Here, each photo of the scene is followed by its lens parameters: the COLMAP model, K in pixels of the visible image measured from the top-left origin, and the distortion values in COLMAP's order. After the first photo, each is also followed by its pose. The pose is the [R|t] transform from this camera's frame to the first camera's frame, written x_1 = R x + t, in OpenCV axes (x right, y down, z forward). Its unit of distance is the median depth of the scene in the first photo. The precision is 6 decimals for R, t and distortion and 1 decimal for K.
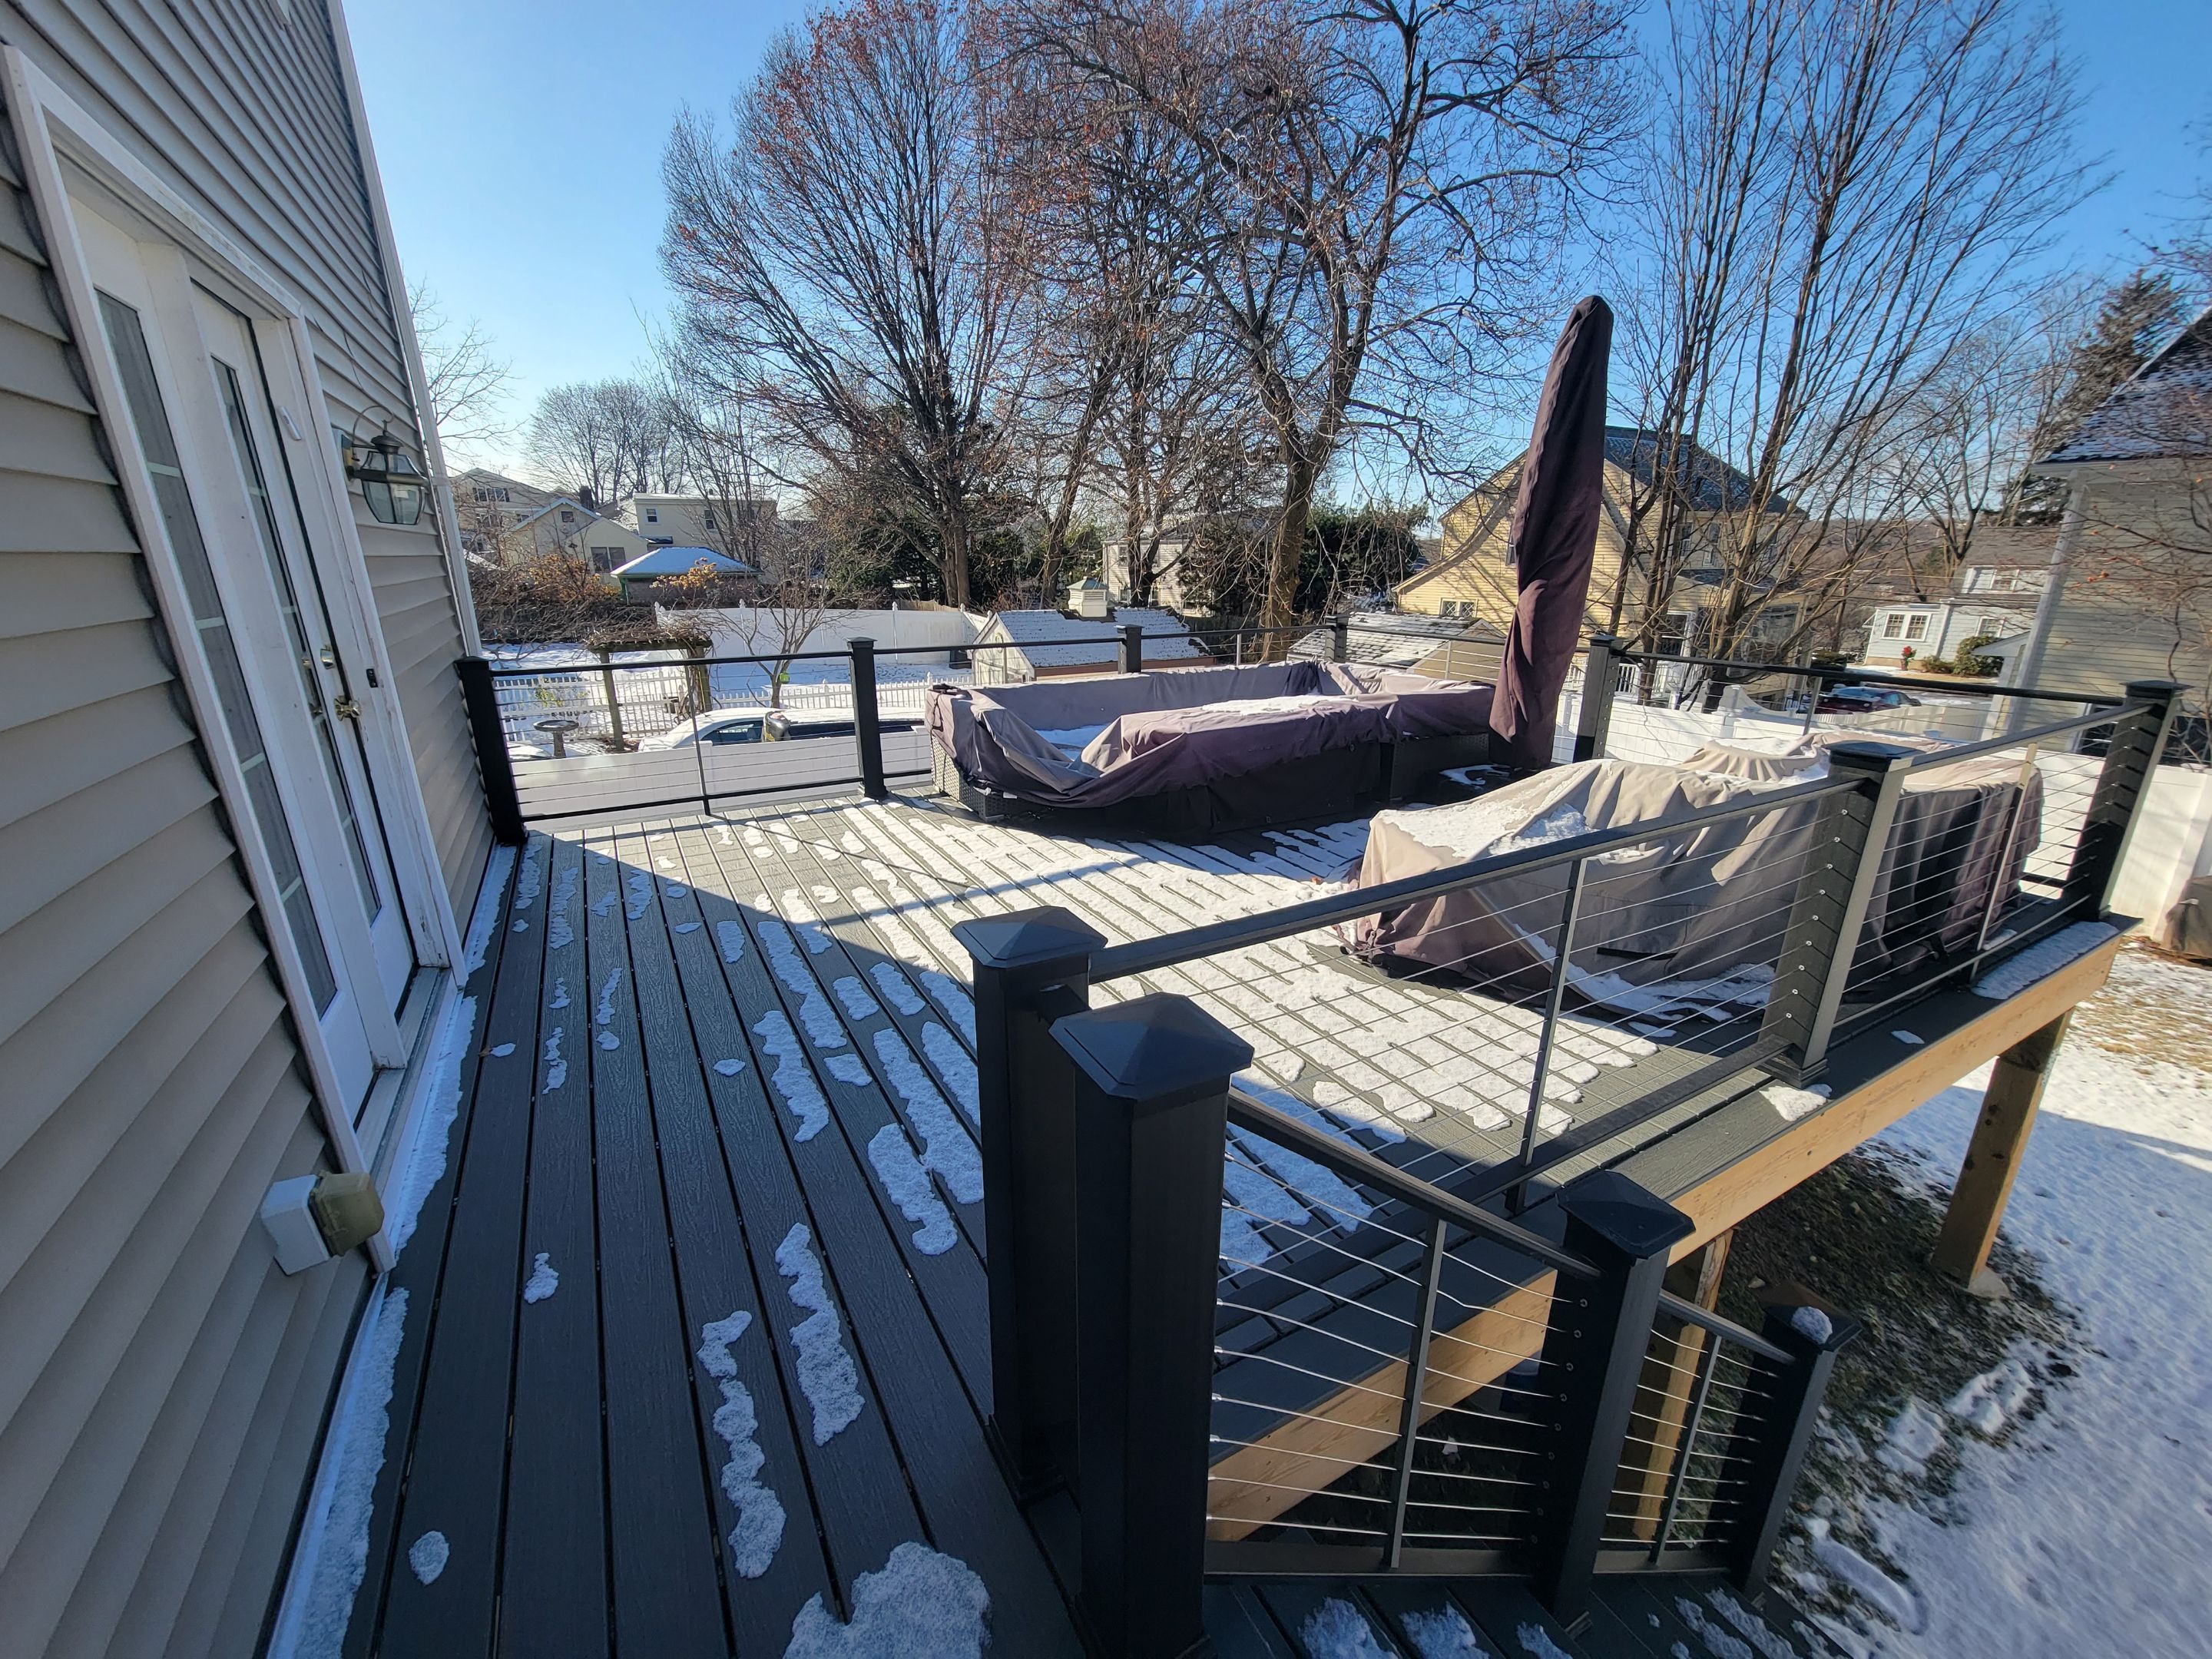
lens RADIAL K [[898.4, 0, 1099.6], [0, 898.4, 840.1], [0, 0, 1]] dist [-0.001819, -0.000855]
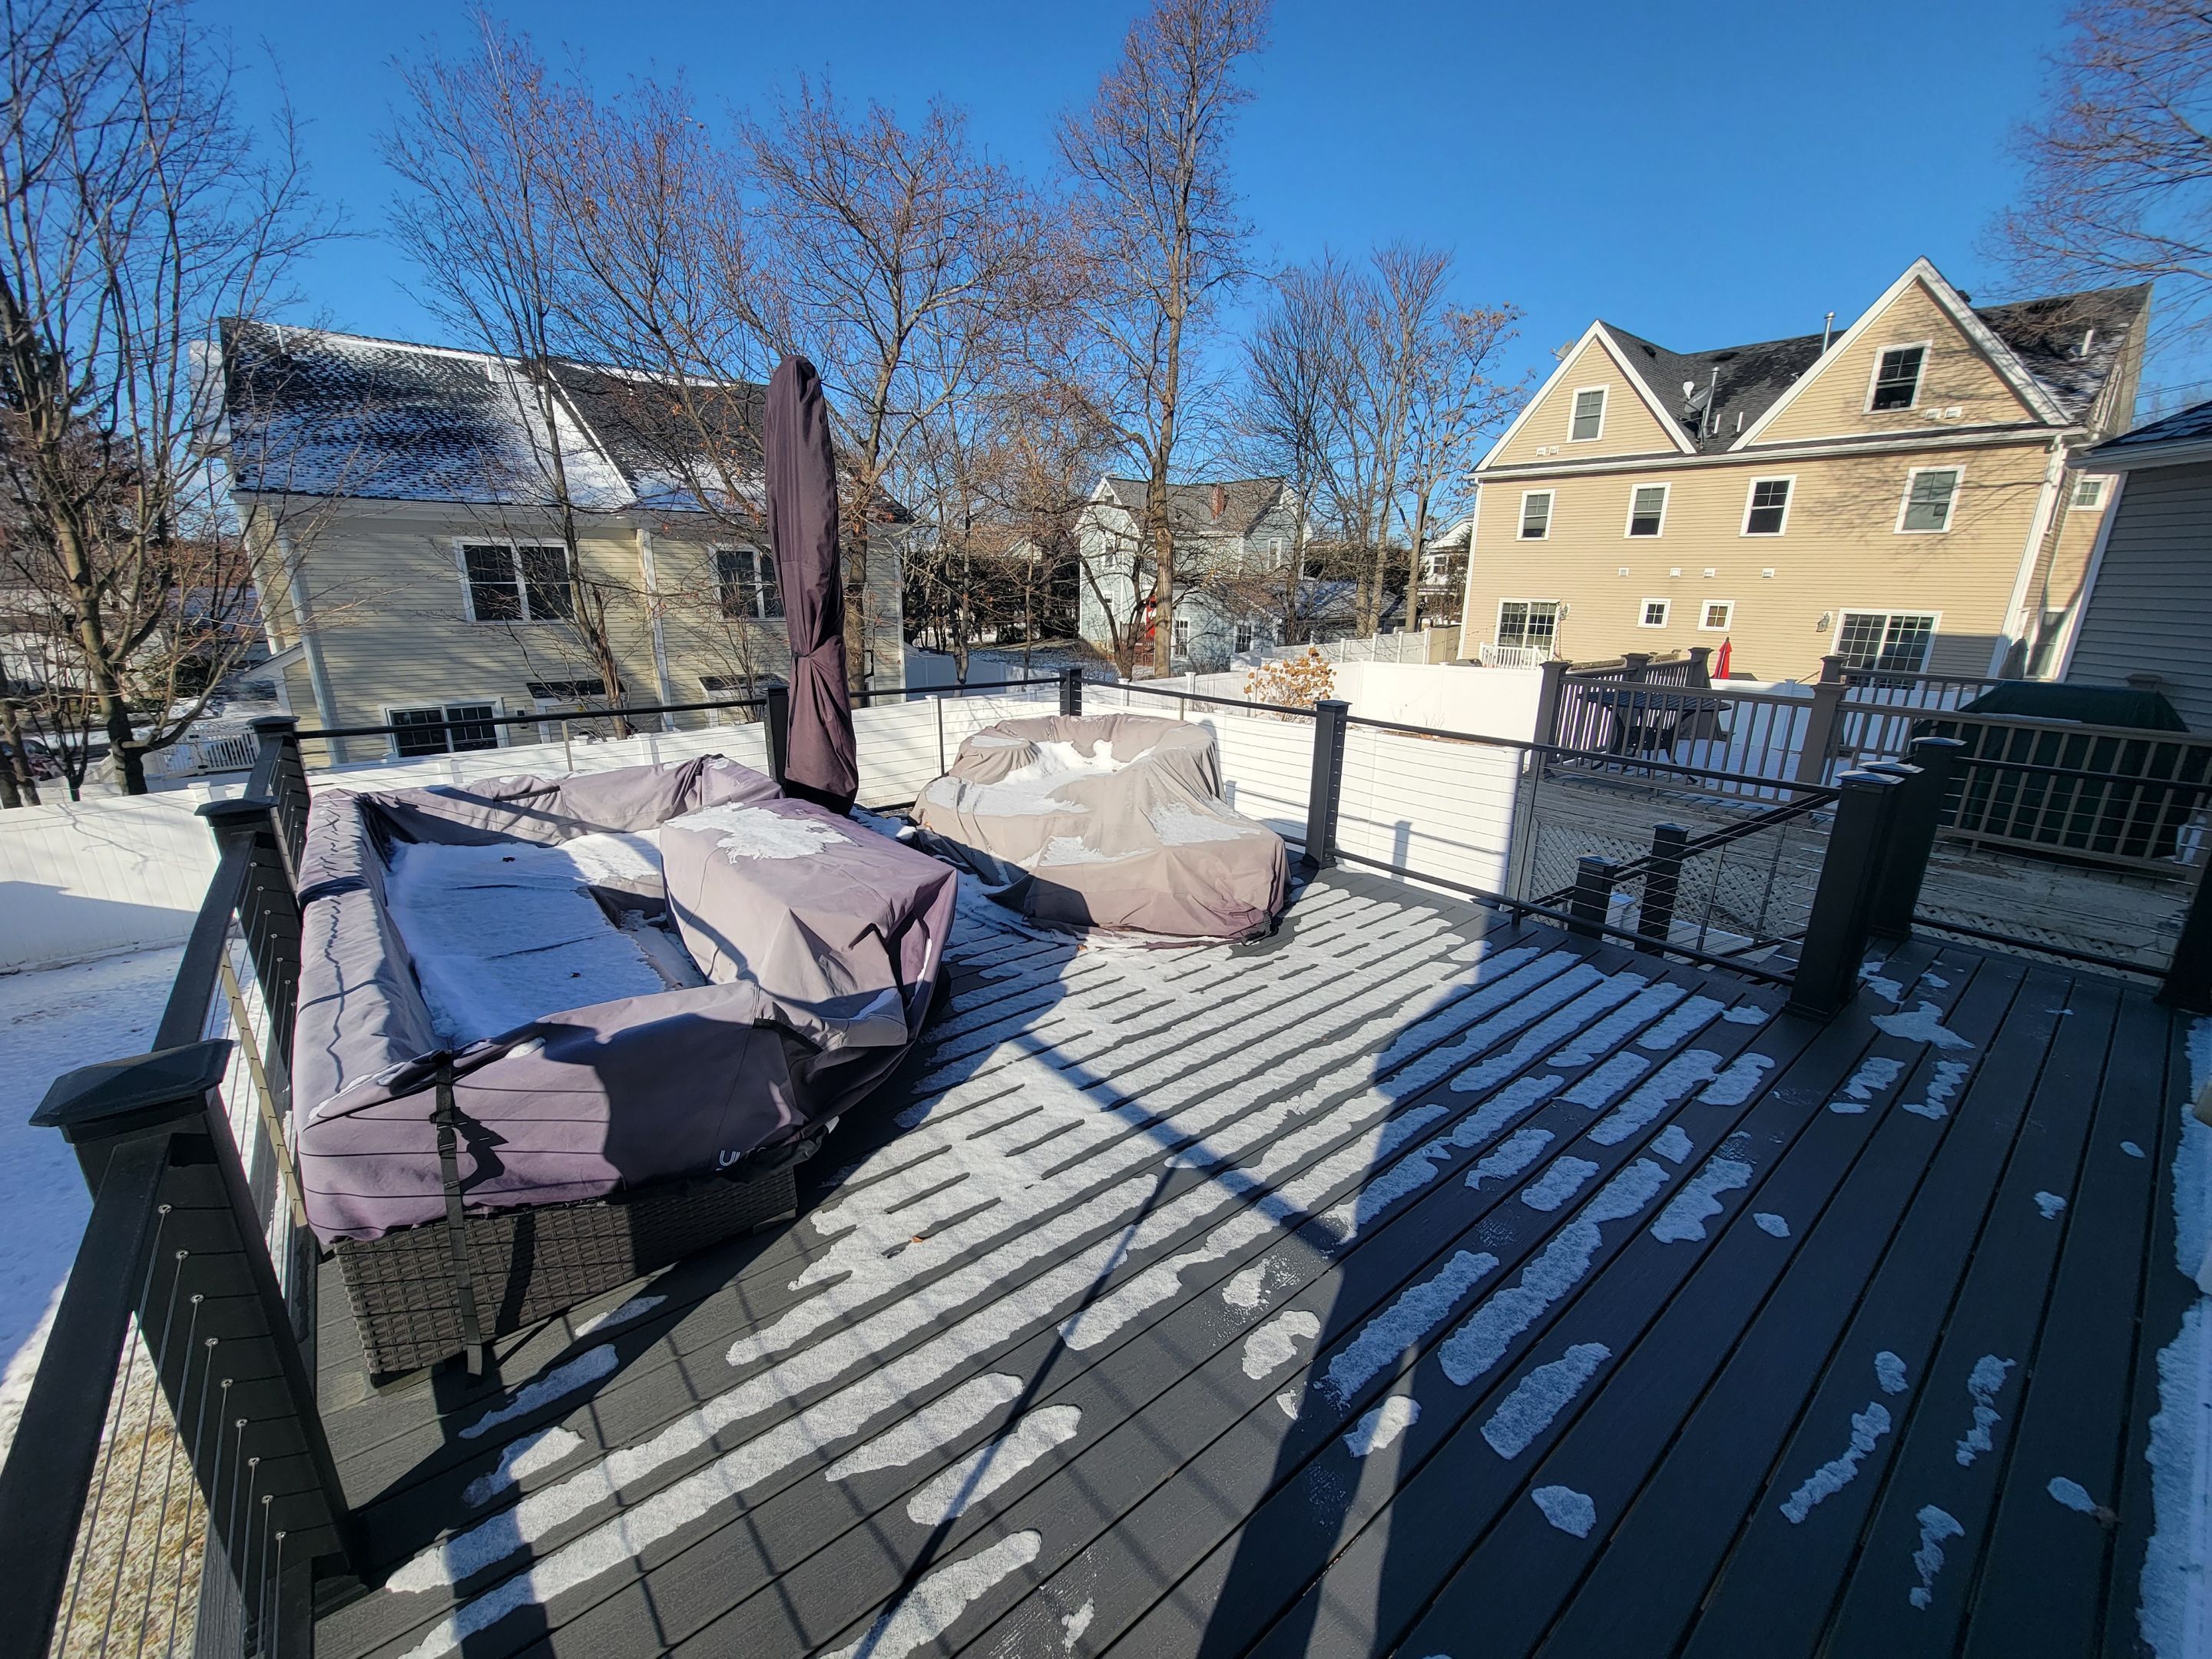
lens RADIAL K [[898.4, 0, 1106.0], [0, 898.4, 836.3], [0, 0, 1]] dist [-0.001819, -0.000855]
pose [[-0.181952, -0.269580, 0.945632, -0.647642], [0.287653, 0.905023, 0.313351, -0.356825], [-0.940292, 0.329029, -0.087126, 0.988661]]
